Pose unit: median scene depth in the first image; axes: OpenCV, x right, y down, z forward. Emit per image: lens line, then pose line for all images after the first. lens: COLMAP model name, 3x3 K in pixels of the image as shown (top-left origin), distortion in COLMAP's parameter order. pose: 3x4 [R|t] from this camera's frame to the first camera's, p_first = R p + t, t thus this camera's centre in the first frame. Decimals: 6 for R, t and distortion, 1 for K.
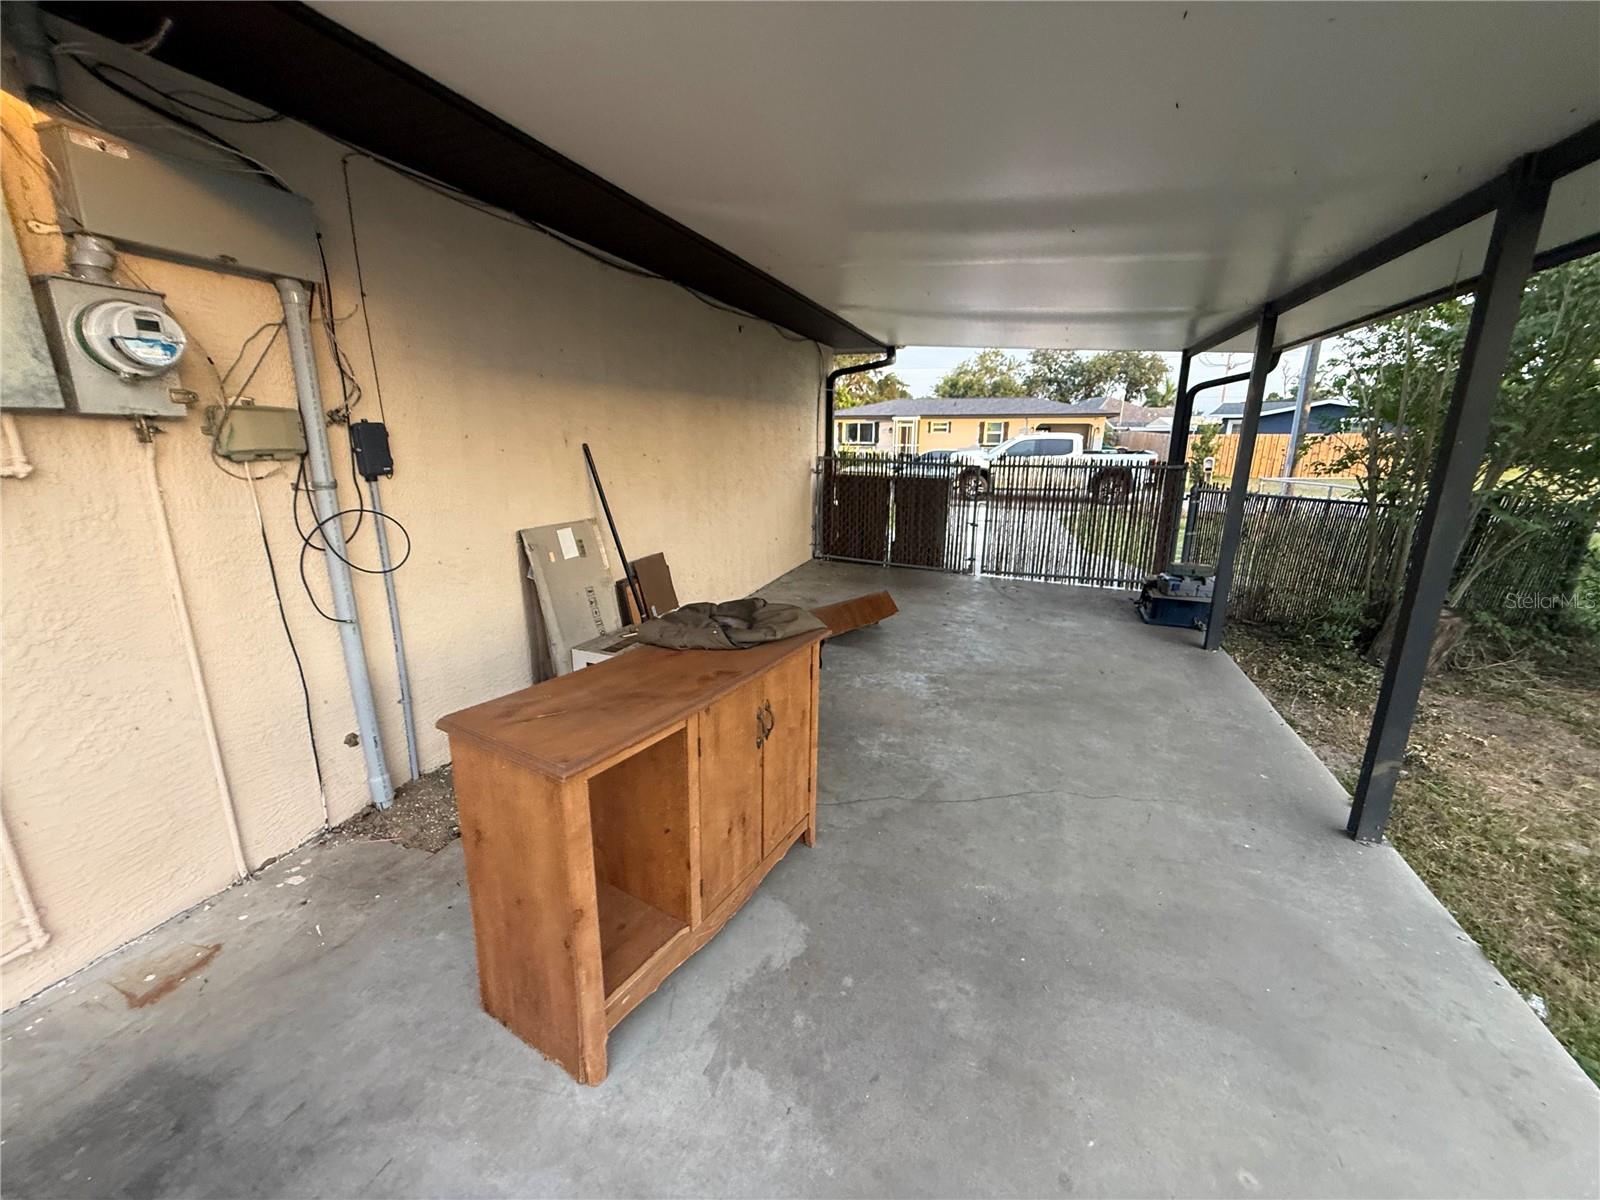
lens RADIAL K [[636.7, 0, 795.7], [0, 636.7, 595.7], [0, 0, 1]] dist [0.000678, 0.000048]
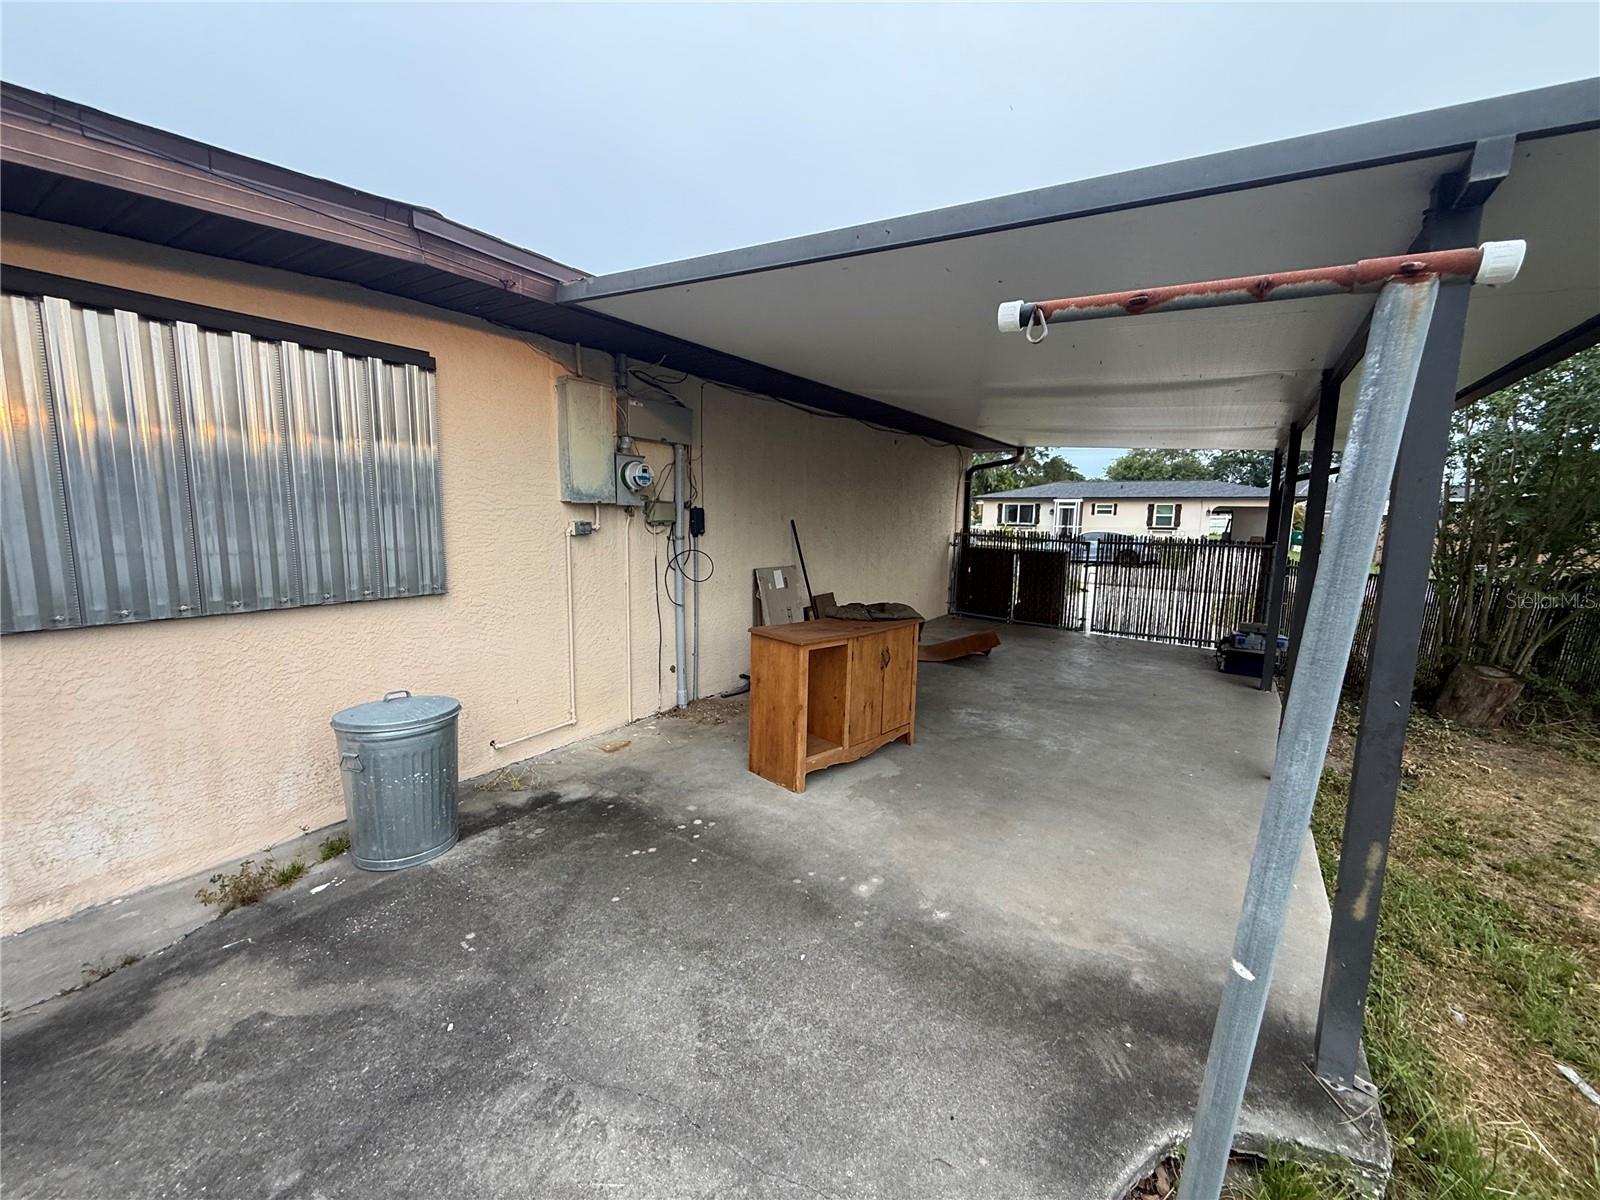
lens RADIAL K [[636.7, 0, 799.7], [0, 636.7, 597.8], [0, 0, 1]] dist [0.000678, 0.000048]
pose [[0.969968, 0.042619, -0.239470, 0.125334], [-0.070237, 0.991666, -0.108003, 0.193692], [0.232871, 0.121580, 0.964878, -0.789791]]
